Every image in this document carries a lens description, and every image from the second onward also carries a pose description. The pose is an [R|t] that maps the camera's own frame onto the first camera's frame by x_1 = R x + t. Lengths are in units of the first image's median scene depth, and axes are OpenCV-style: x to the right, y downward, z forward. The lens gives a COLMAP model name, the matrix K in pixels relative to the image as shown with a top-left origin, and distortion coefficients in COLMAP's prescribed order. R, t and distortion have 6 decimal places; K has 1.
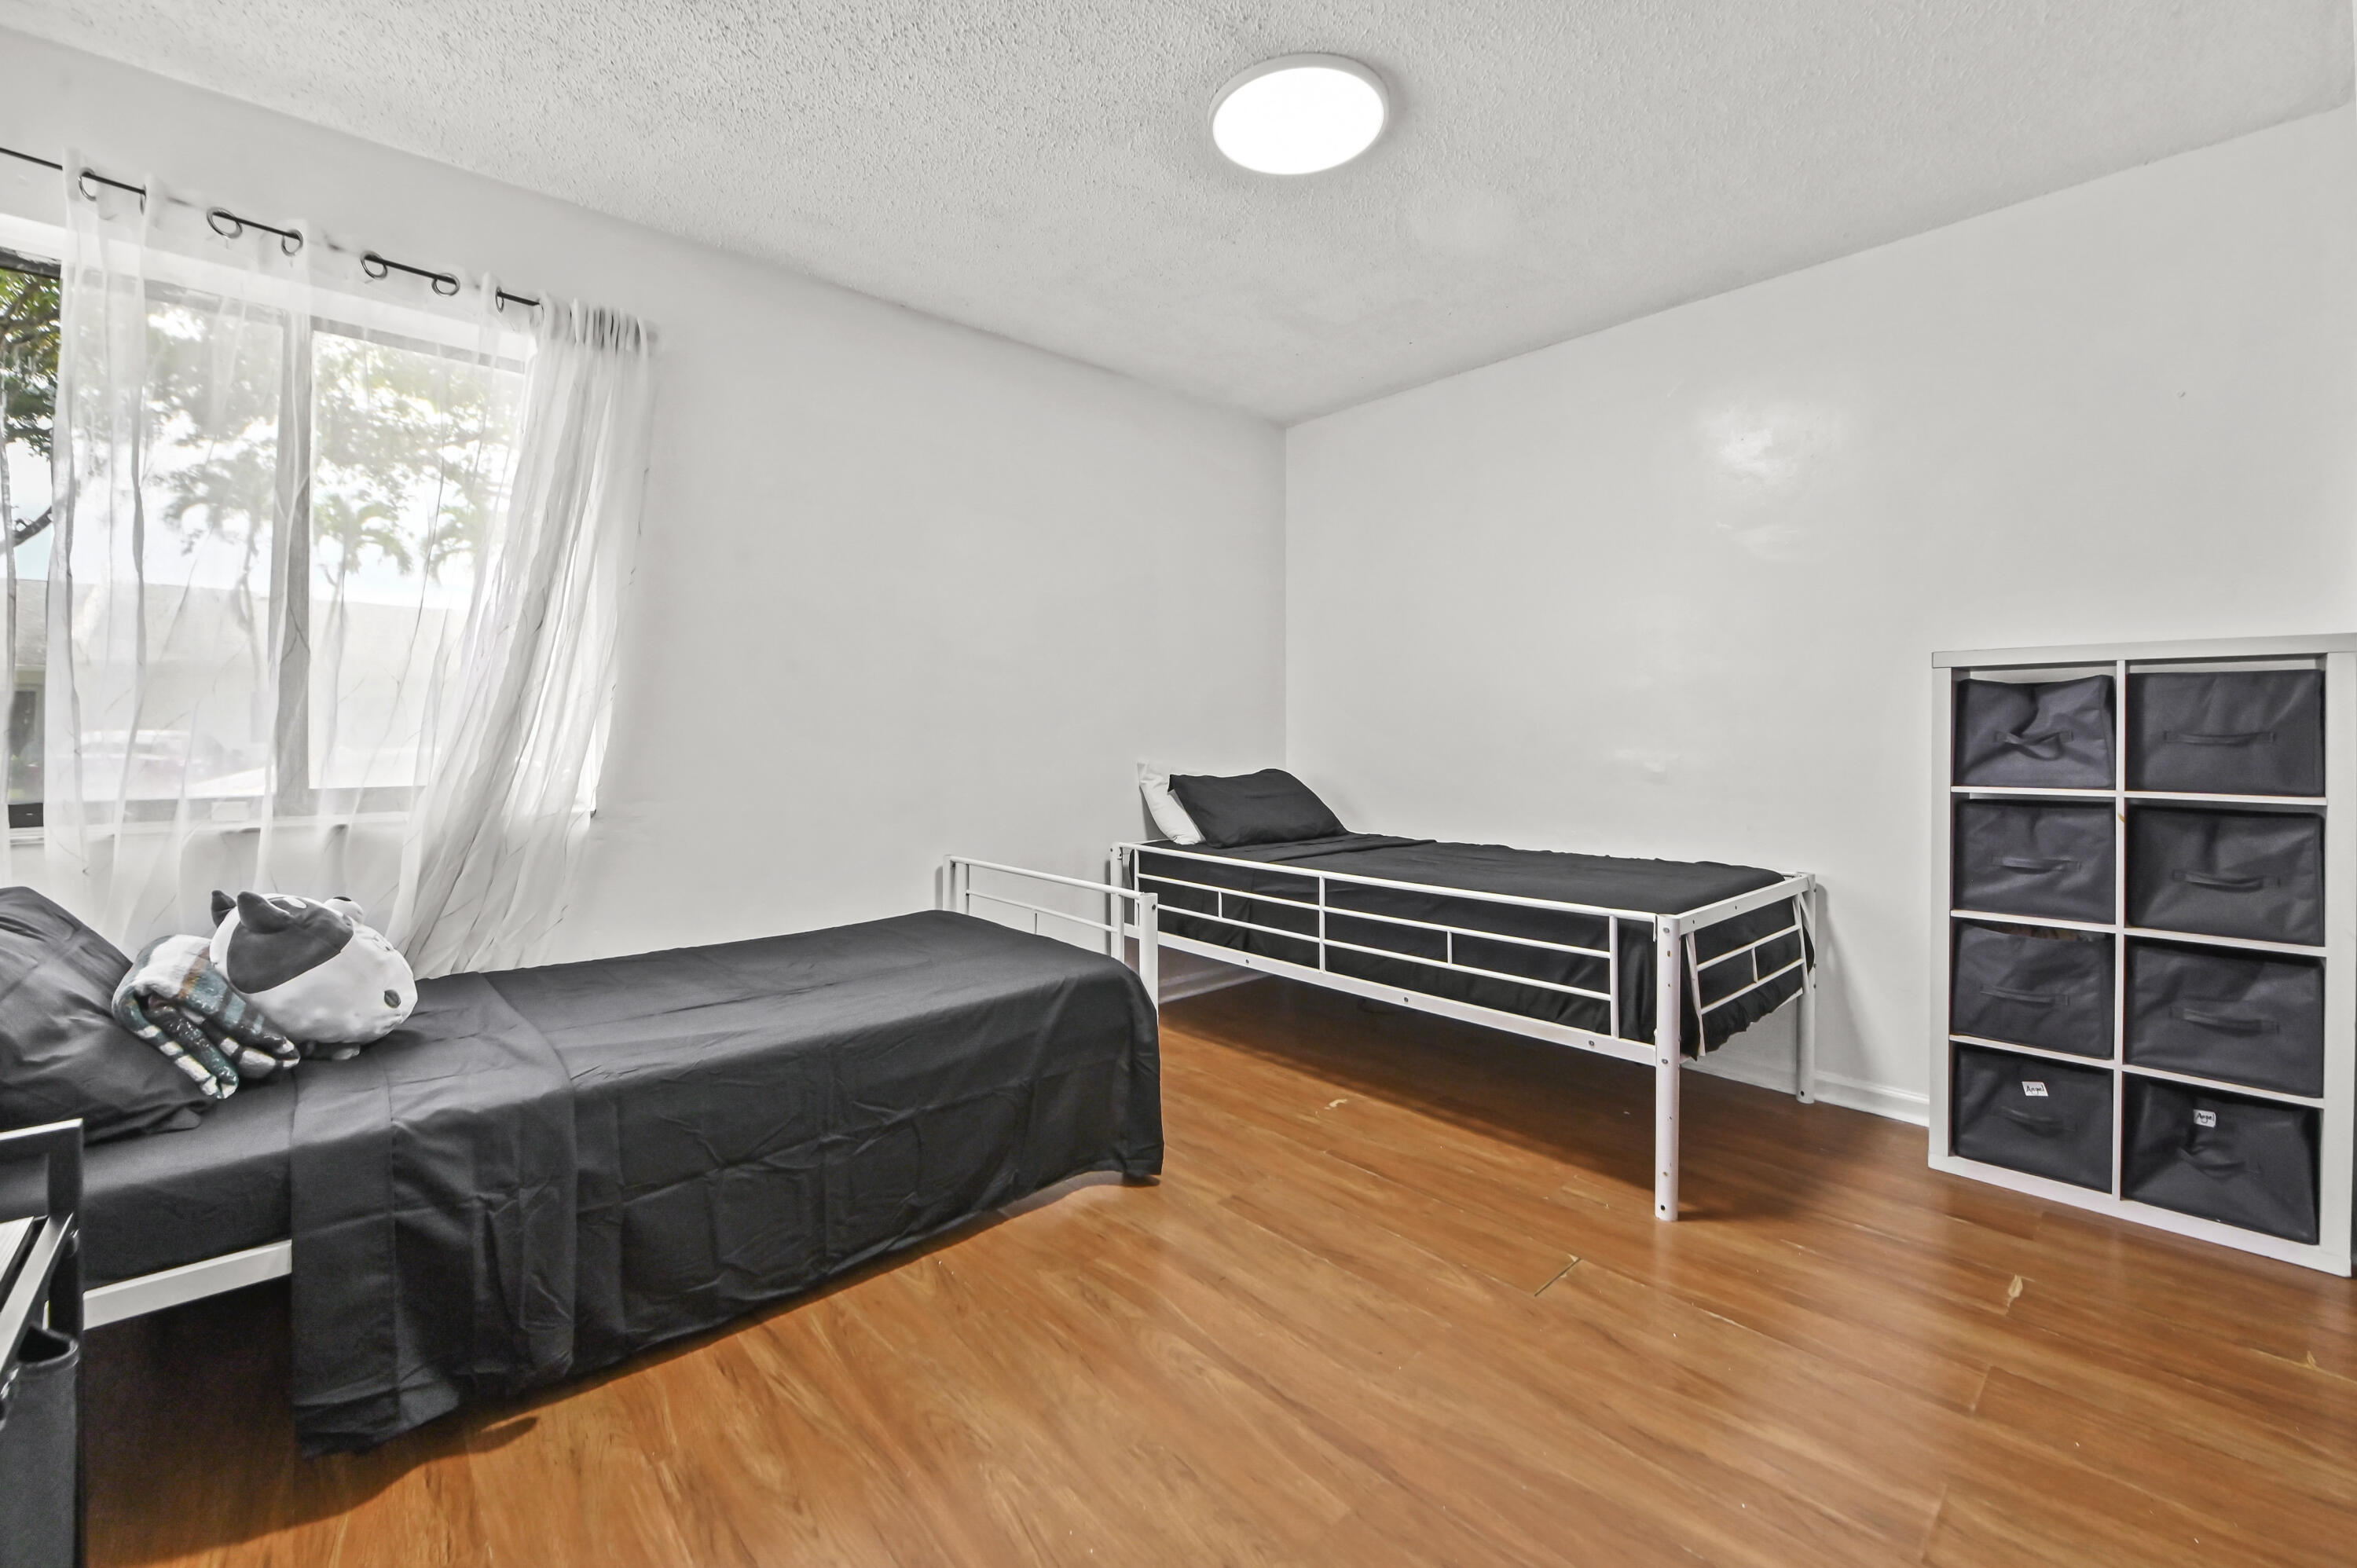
lens RADIAL K [[952.2, 0, 1175.6], [0, 952.2, 746.4], [0, 0, 1]] dist [-0.009630, -0.000194]
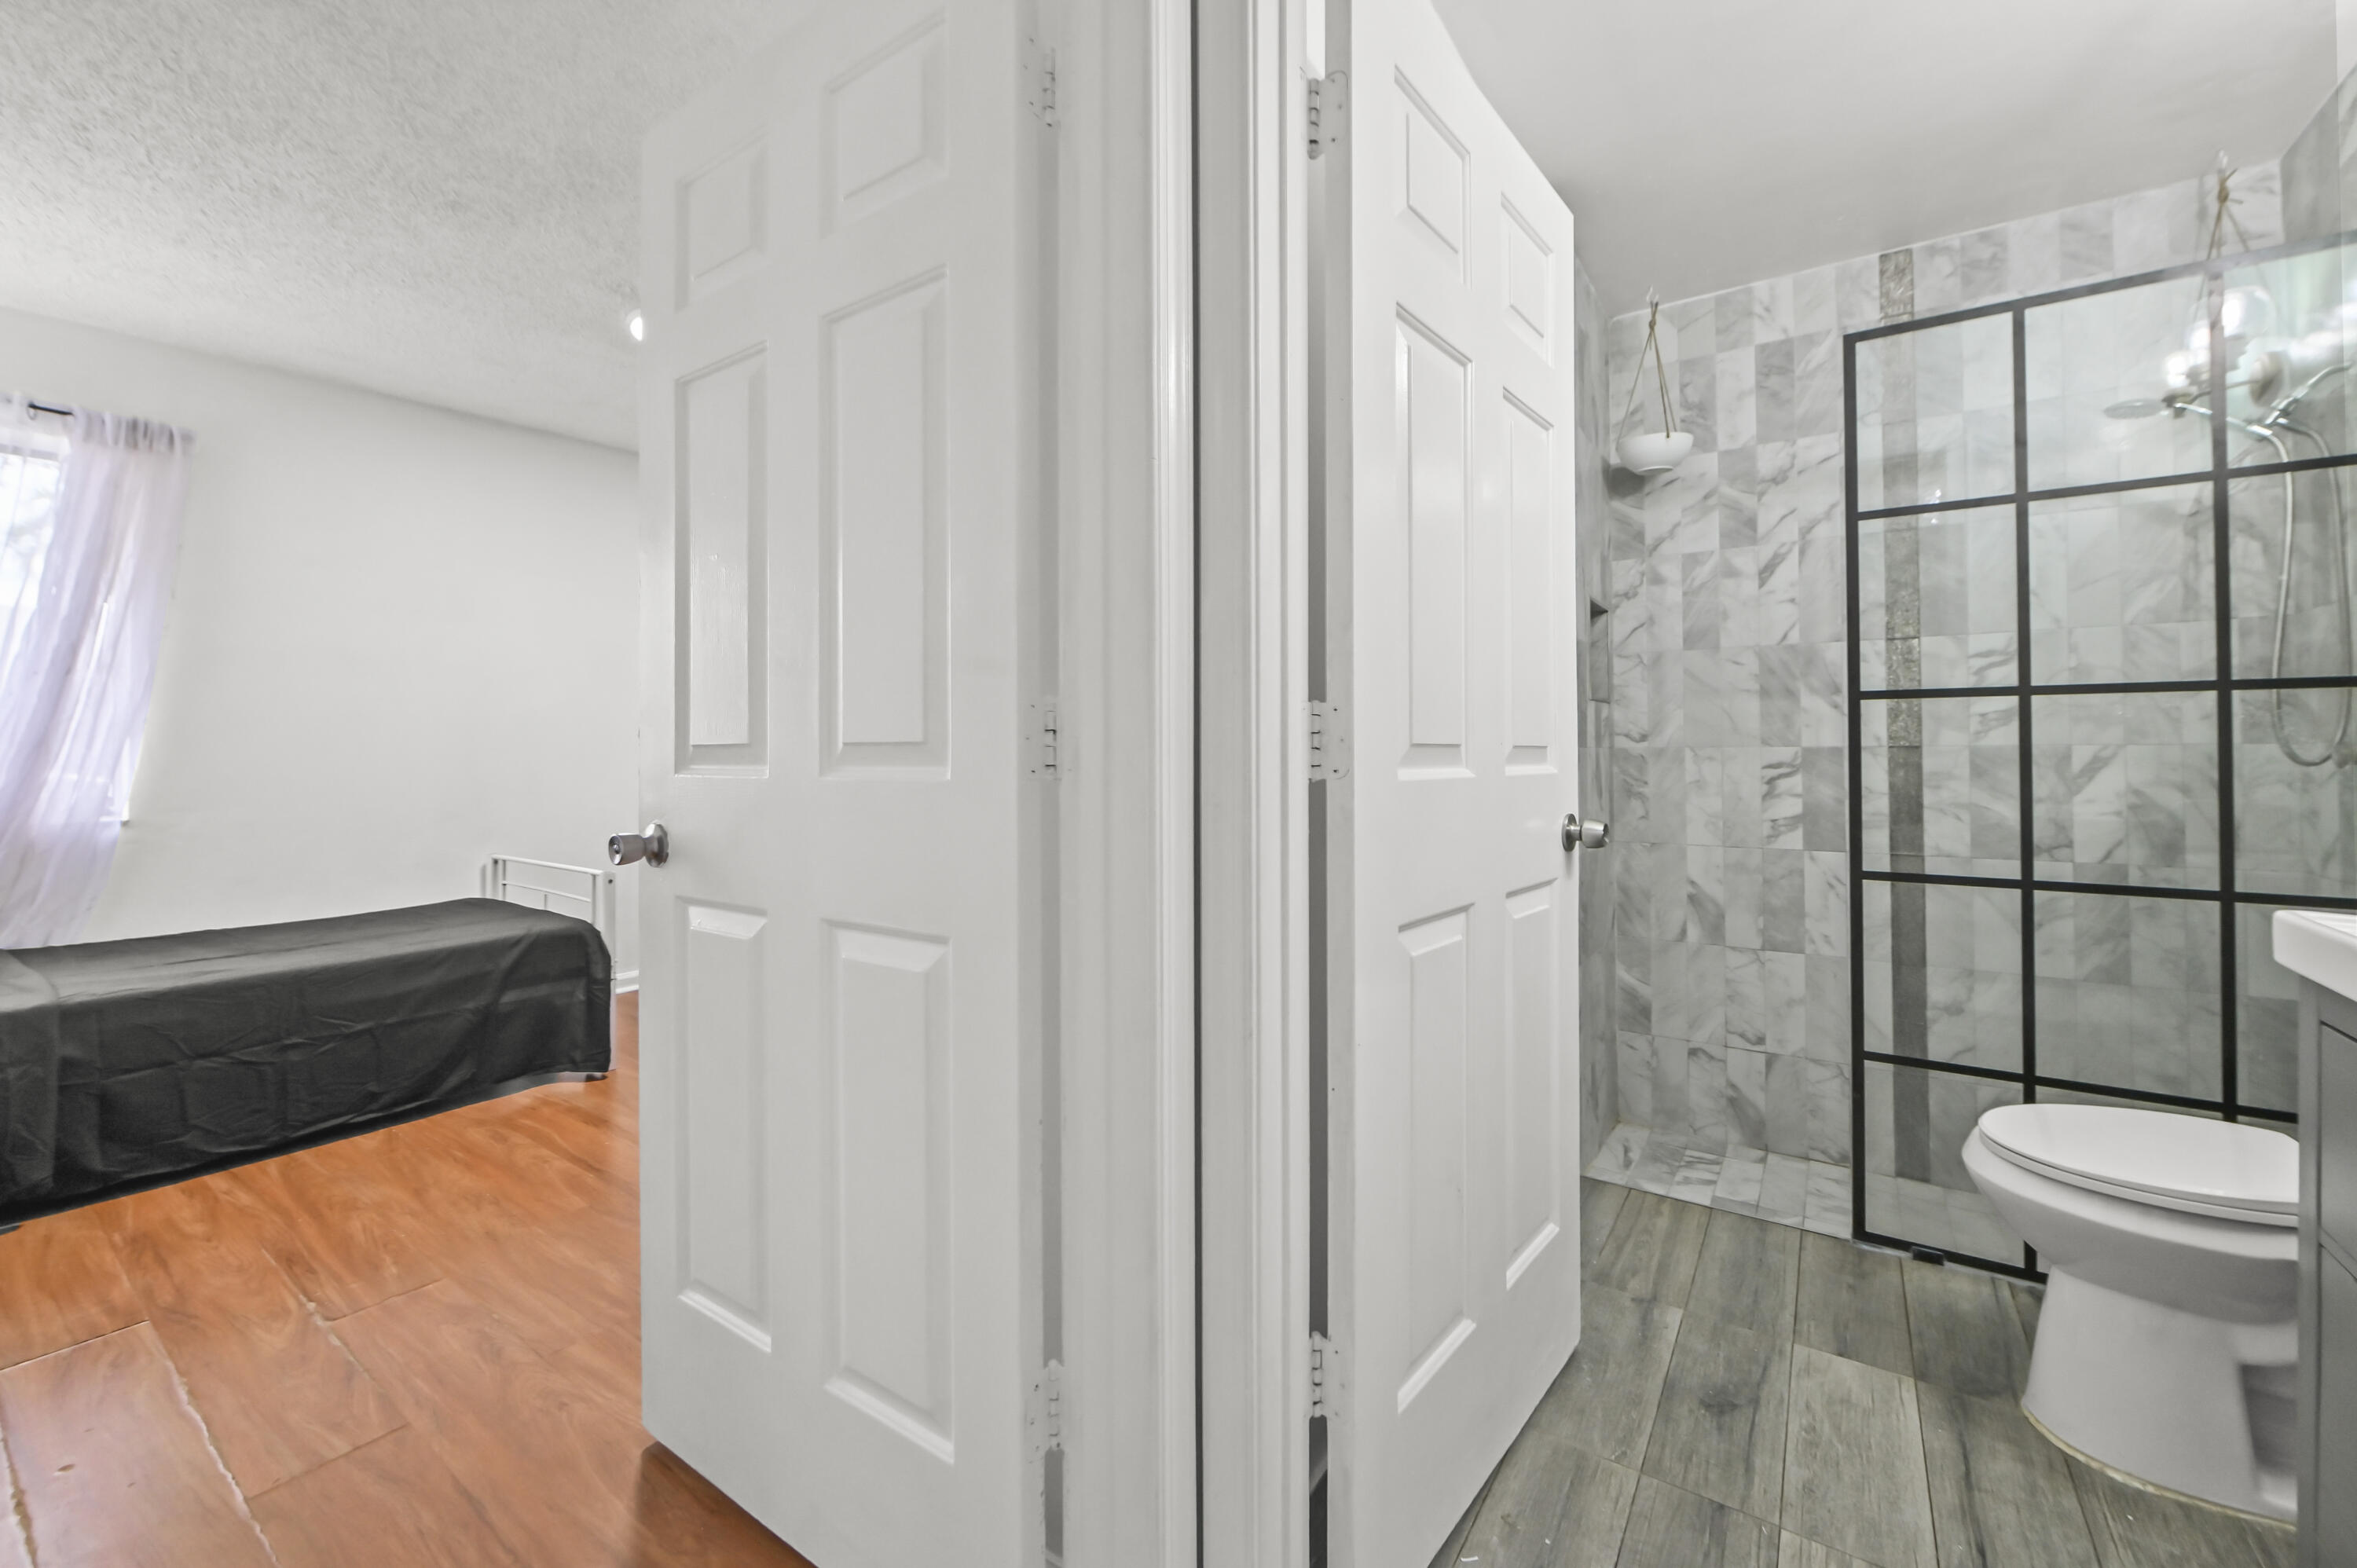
lens RADIAL K [[947.8, 0, 1176.0], [0, 947.8, 745.2], [0, 0, 1]] dist [-0.002871, -0.000731]
pose [[0.975831, -0.000950, 0.218525, 0.592494], [0.004125, 0.999892, -0.014071, -0.008434], [-0.218488, 0.014633, 0.975730, -0.652207]]
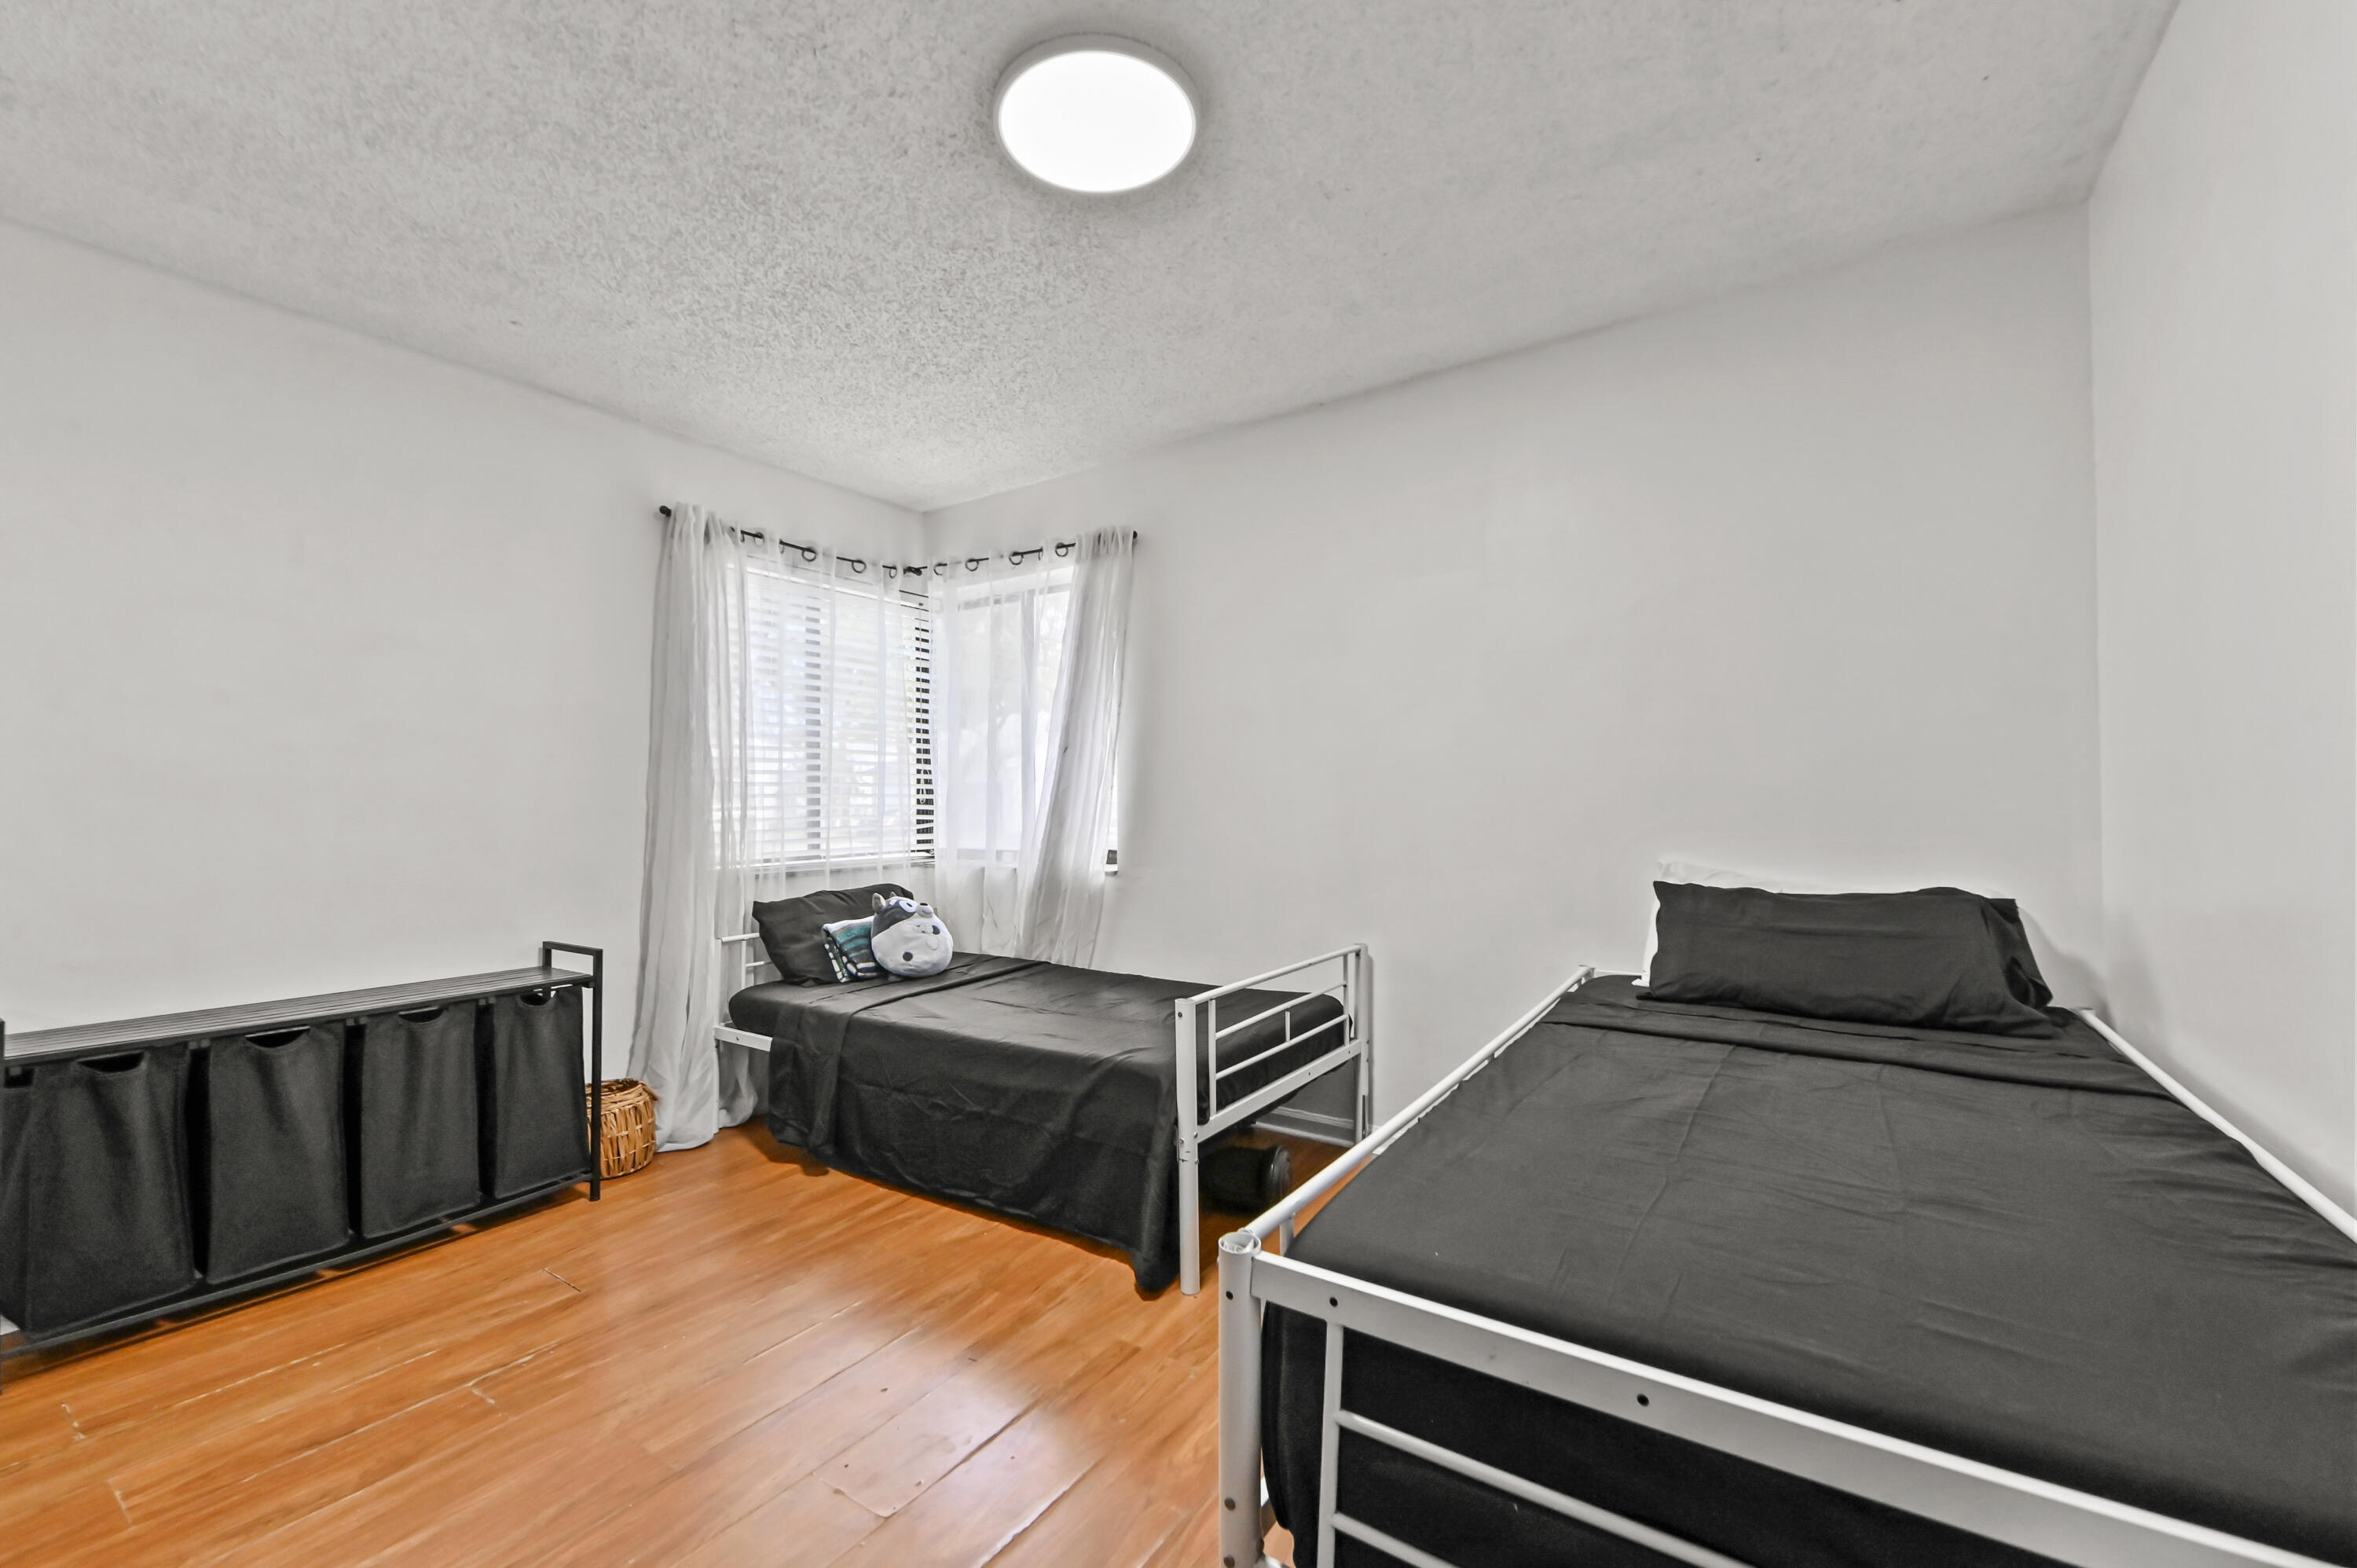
lens RADIAL K [[945.9, 0, 1181.2], [0, 945.9, 821.5], [0, 0, 1]] dist [-0.000437, -0.000135]
pose [[0.237080, 0.016865, -0.971344, 1.074459], [-0.005327, 0.999857, 0.016059, -0.042013], [0.971476, 0.001367, 0.237136, 0.961388]]
